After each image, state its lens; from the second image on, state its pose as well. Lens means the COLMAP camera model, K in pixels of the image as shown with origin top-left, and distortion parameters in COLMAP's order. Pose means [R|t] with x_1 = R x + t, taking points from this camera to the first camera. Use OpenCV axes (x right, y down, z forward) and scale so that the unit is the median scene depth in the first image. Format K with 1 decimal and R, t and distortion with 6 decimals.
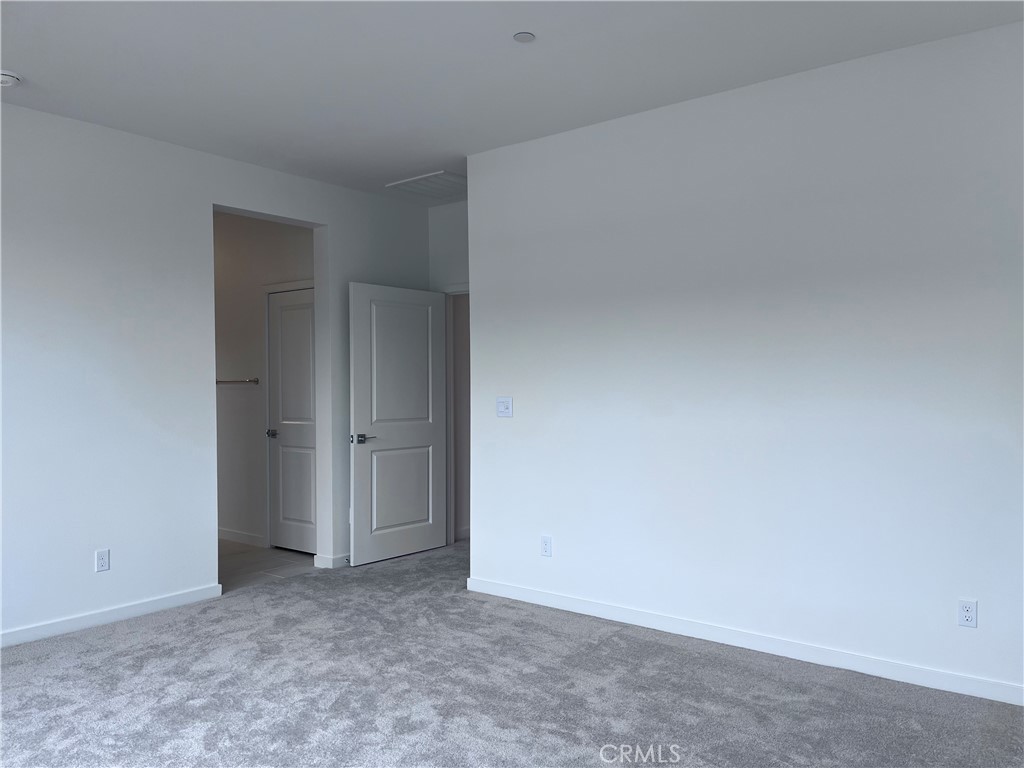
lens RADIAL K [[775.4, 0, 509.9], [0, 775.4, 381.7], [0, 0, 1]] dist [0.044818, -0.011582]
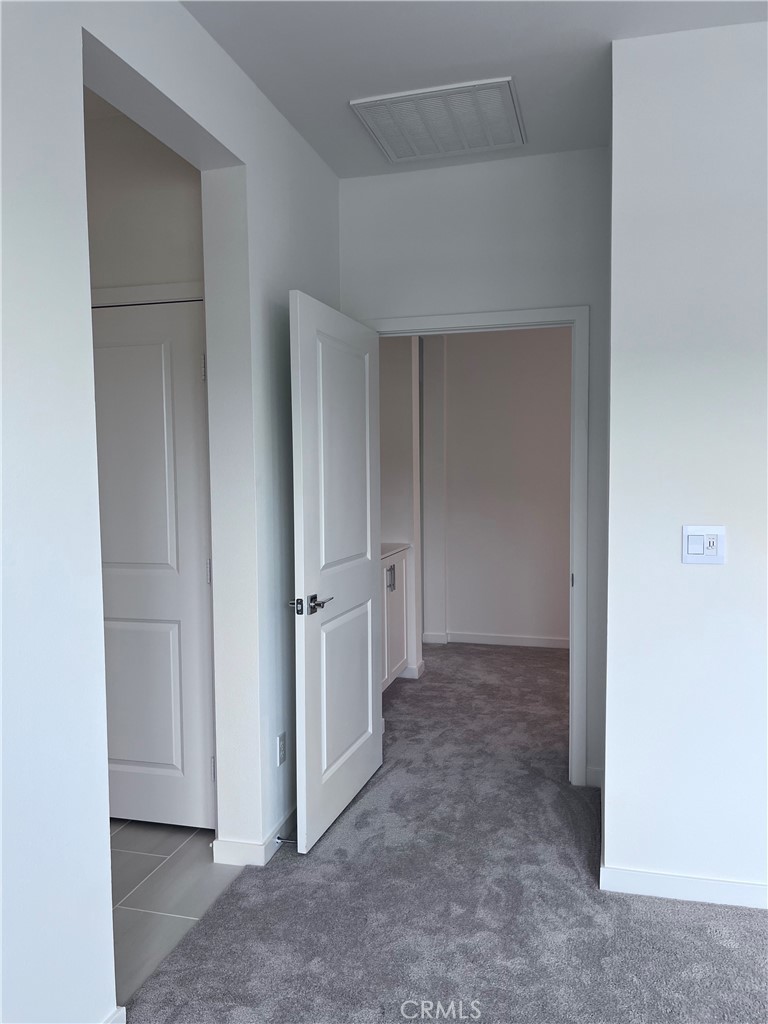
lens RADIAL K [[775.4, 0, 387.2], [0, 775.4, 518.0], [0, 0, 1]] dist [0.044818, -0.011582]
pose [[0.922577, -0.022828, 0.385137, -0.350856], [0.001676, 0.998476, 0.055167, -0.011842], [-0.385810, -0.050250, 0.921209, 0.525635]]
